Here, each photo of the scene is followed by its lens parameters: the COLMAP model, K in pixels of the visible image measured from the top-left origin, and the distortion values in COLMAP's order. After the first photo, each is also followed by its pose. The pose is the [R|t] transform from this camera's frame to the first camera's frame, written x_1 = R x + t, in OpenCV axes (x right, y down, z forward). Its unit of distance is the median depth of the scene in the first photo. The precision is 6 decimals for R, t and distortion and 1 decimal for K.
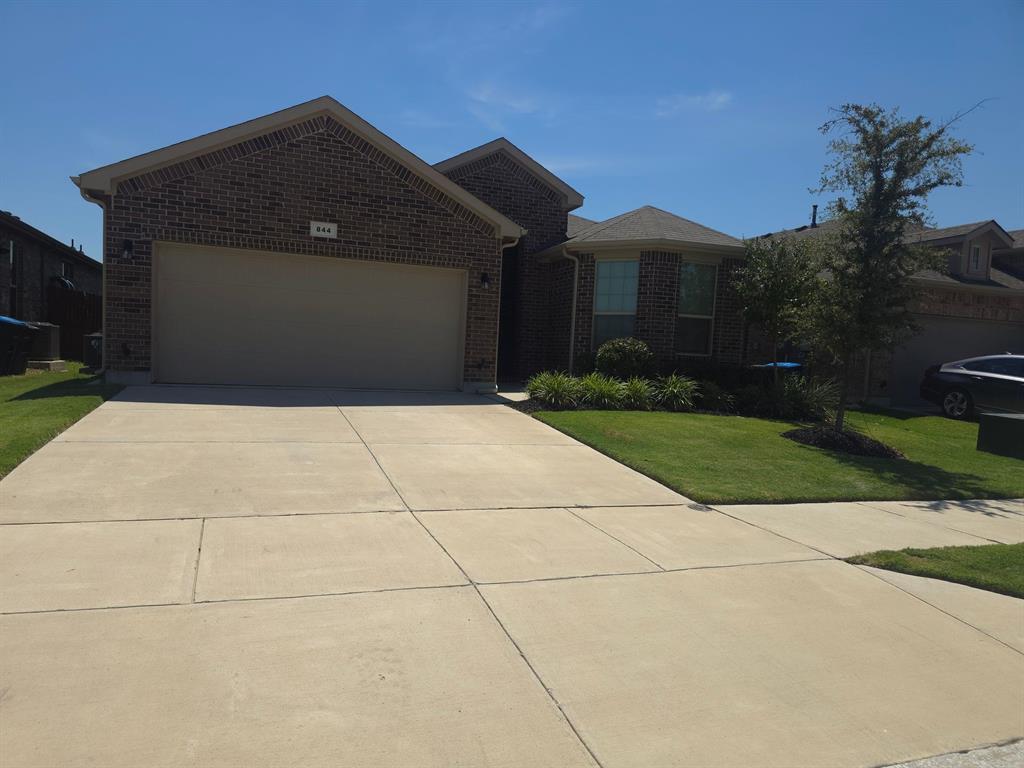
lens RADIAL K [[679.1, 0, 512.6], [0, 679.1, 392.2], [0, 0, 1]] dist [0.083158, -0.117879]
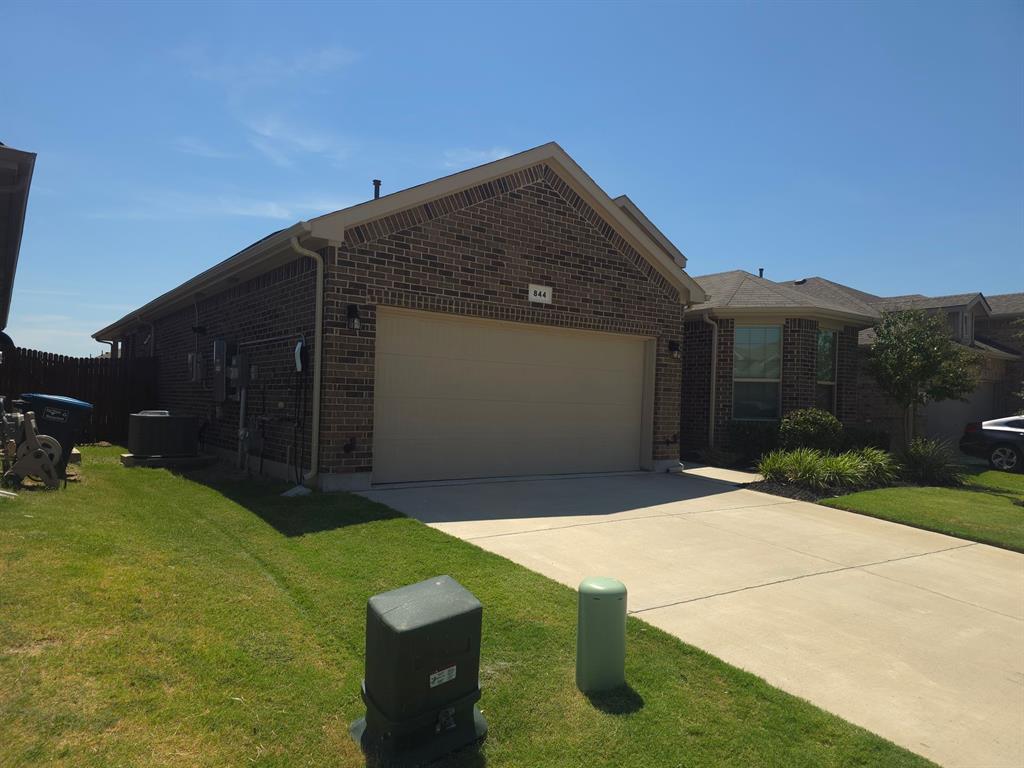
lens RADIAL K [[679.1, 0, 512.6], [0, 679.1, 392.2], [0, 0, 1]] dist [0.083158, -0.117879]
pose [[0.960106, -0.013377, 0.279317, -0.547363], [0.029468, 0.998133, -0.053491, -0.068961], [-0.278081, 0.059588, 0.958708, 0.197948]]
